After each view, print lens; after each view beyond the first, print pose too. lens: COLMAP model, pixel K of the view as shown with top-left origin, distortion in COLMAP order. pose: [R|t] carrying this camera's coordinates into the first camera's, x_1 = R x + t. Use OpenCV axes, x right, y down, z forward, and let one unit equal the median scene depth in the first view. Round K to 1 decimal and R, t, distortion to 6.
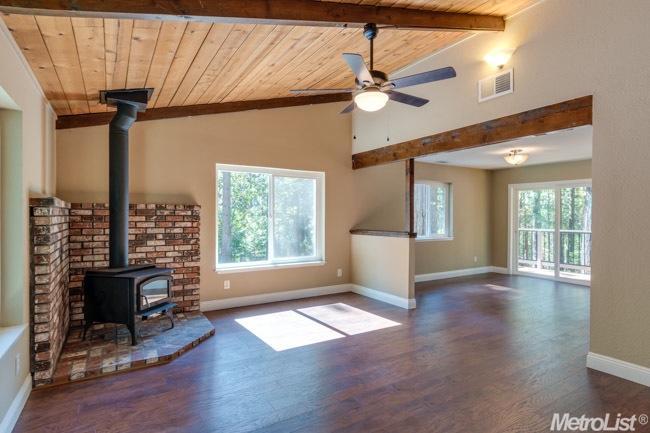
lens RADIAL K [[344.6, 0, 326.5], [0, 344.6, 216.8], [0, 0, 1]] dist [-0.000145, 0.000301]
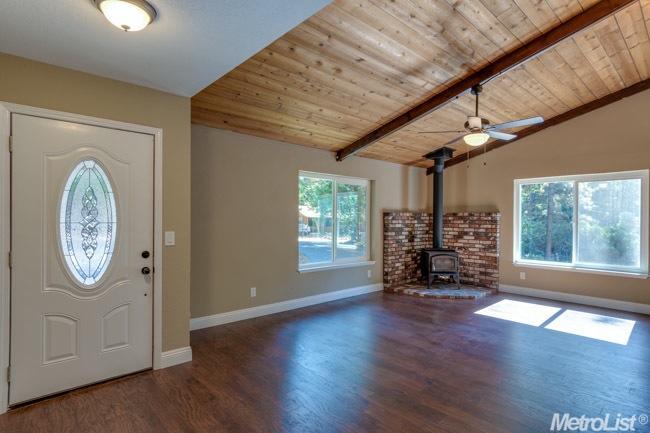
lens RADIAL K [[344.6, 0, 326.3], [0, 344.6, 216.5], [0, 0, 1]] dist [-0.000145, 0.000301]
pose [[0.172477, -0.008270, -0.984979, 0.896009], [-0.006627, 0.999932, -0.009556, -0.000277], [0.984991, 0.008176, 0.172411, 0.094669]]
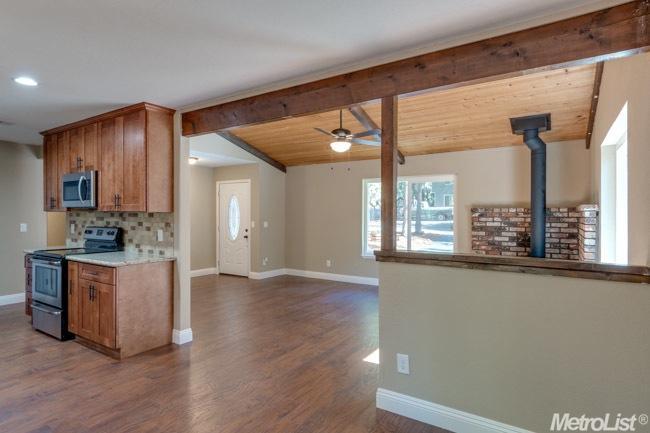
lens RADIAL K [[344.6, 0, 325.1], [0, 344.6, 218.2], [0, 0, 1]] dist [-0.000145, 0.000301]
pose [[-0.913435, -0.007277, -0.406920, 0.514308], [-0.008231, 0.999966, 0.000595, 0.006302], [0.406902, 0.003893, -0.913464, 1.524024]]
